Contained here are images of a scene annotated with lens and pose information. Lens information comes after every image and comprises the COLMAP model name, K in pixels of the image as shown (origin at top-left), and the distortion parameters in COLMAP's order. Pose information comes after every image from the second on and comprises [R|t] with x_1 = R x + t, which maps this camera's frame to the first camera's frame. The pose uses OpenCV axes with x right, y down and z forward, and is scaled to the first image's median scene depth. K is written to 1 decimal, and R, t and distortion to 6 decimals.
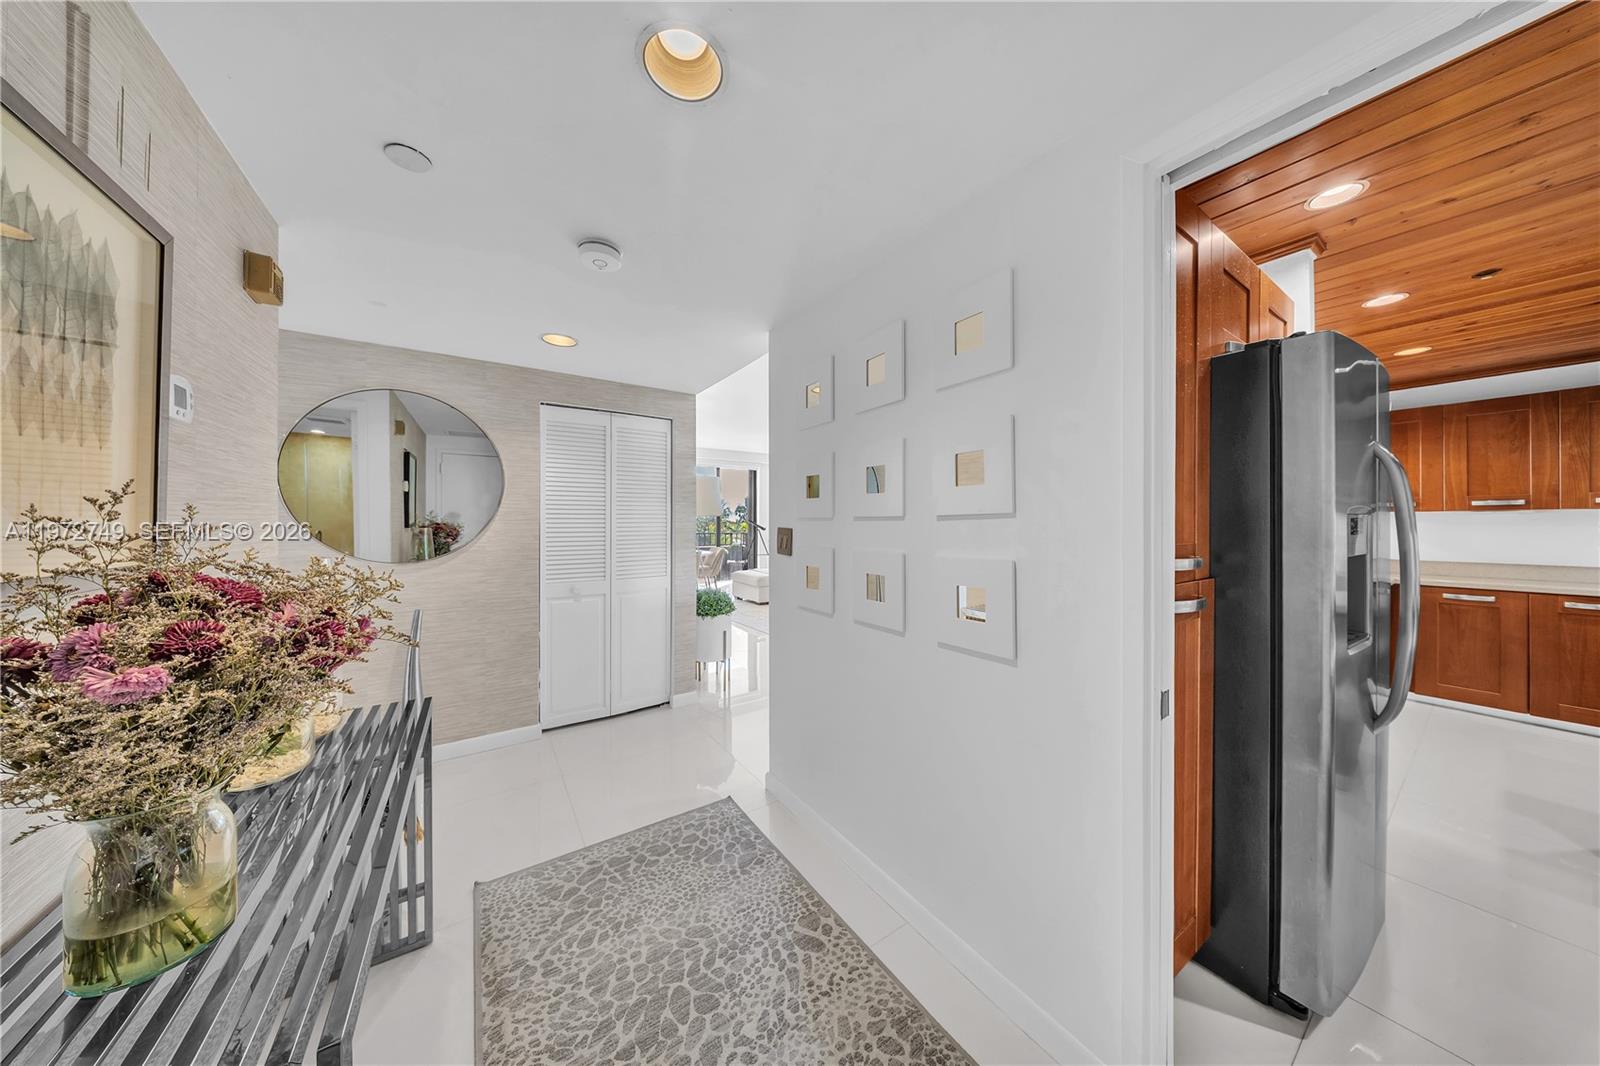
lens RADIAL K [[455.6, 0, 801.5], [0, 455.6, 522.4], [0, 0, 1]] dist [-0.000011, -0.000016]
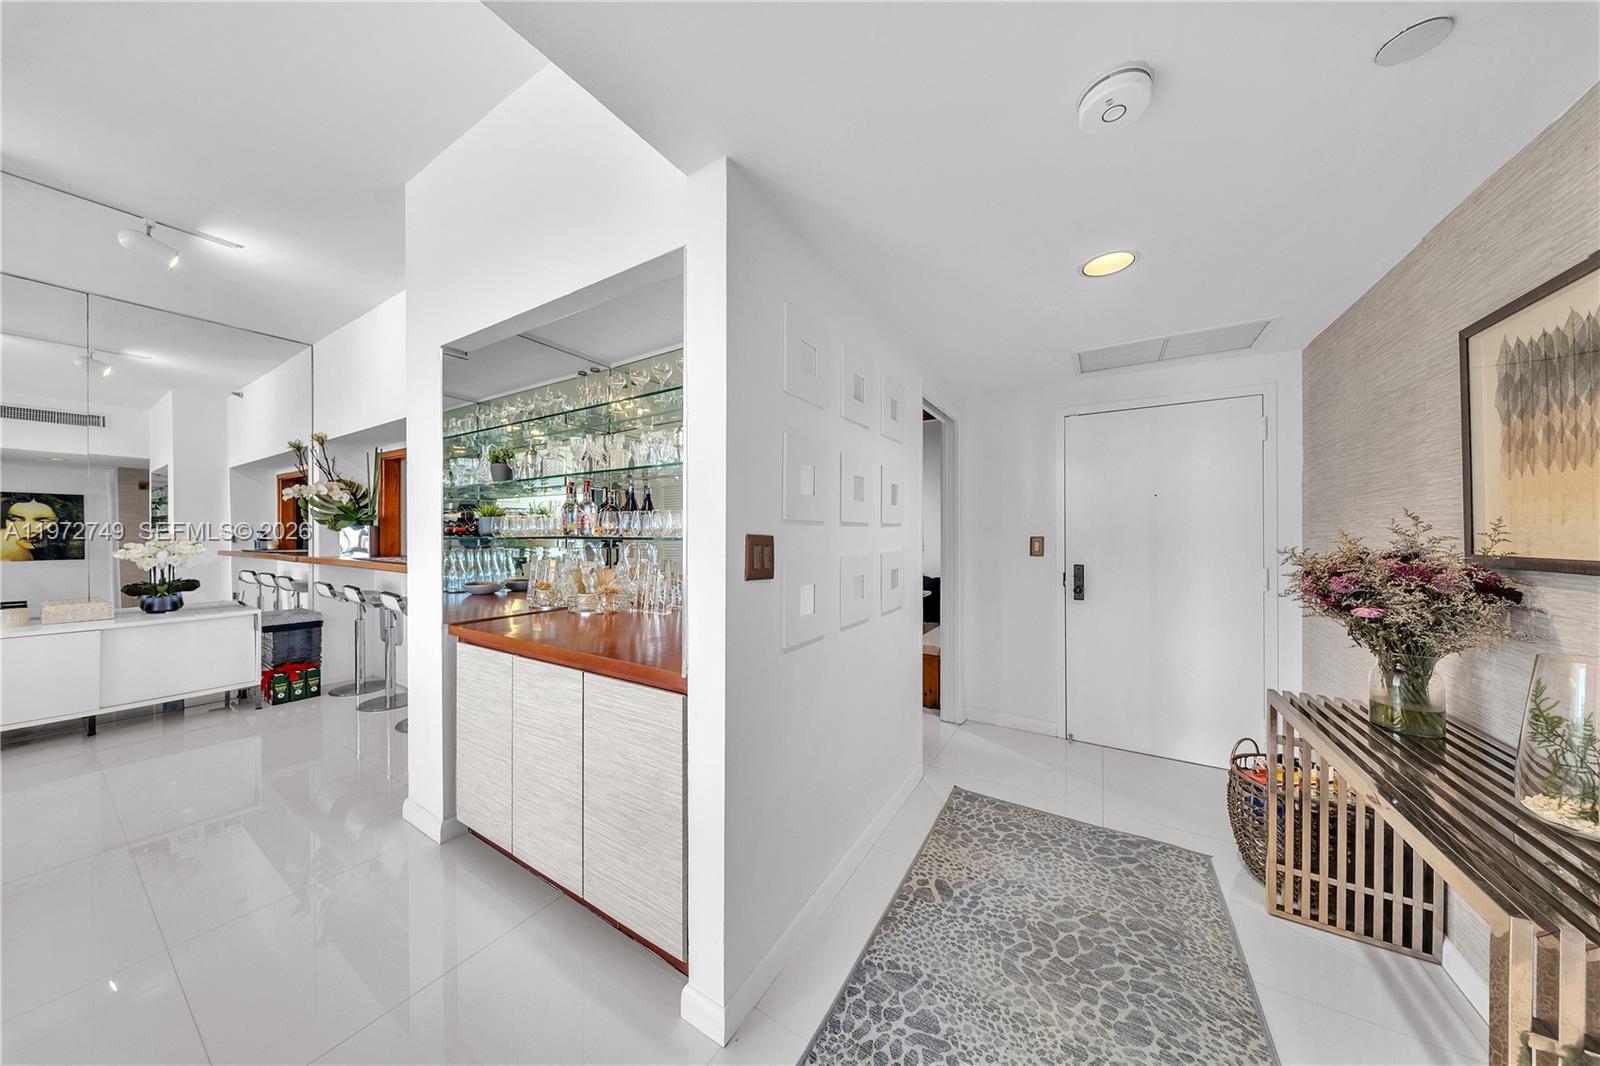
lens RADIAL K [[482.7, 0, 799.0], [0, 482.7, 533.0], [0, 0, 1]] dist [-0.001915, 0.000133]
pose [[-0.381698, -0.008092, 0.924252, -0.963852], [-0.000178, 0.999962, 0.008682, 0.006229], [-0.924287, 0.003150, -0.381685, 1.795844]]
